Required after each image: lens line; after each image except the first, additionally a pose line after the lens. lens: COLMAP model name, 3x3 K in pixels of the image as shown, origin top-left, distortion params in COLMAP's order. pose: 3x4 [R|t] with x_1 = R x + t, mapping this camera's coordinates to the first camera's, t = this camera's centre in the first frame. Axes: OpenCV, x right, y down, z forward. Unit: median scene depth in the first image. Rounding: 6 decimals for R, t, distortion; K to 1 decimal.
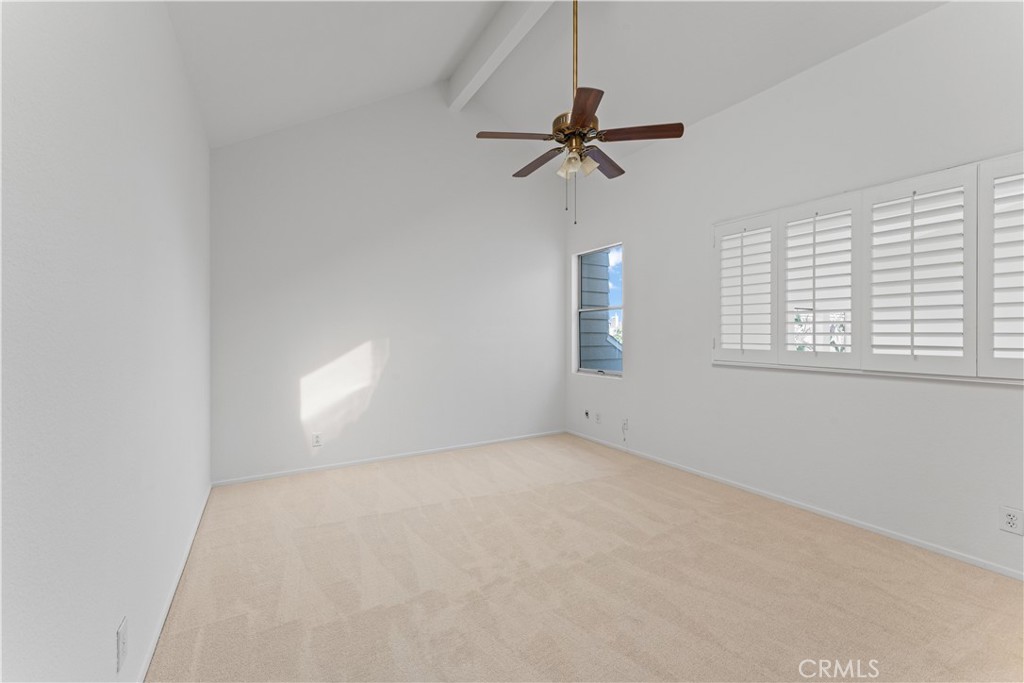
lens RADIAL K [[408.1, 0, 506.6], [0, 408.1, 340.2], [0, 0, 1]] dist [0.001447, 0.000168]
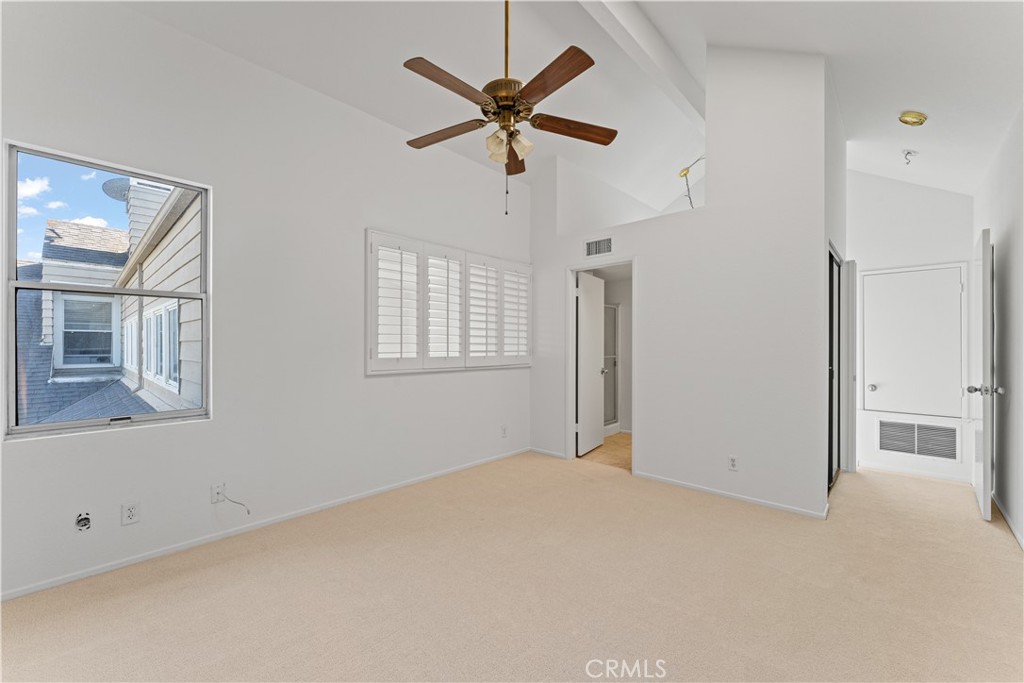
lens RADIAL K [[408.9, 0, 507.8], [0, 408.9, 342.2], [0, 0, 1]] dist [0.000847, 0.000245]
pose [[-0.256883, 0.004502, 0.966432, -0.576378], [0.011862, 0.999929, -0.001505, -0.015038], [-0.966370, 0.011077, -0.256919, 1.074027]]
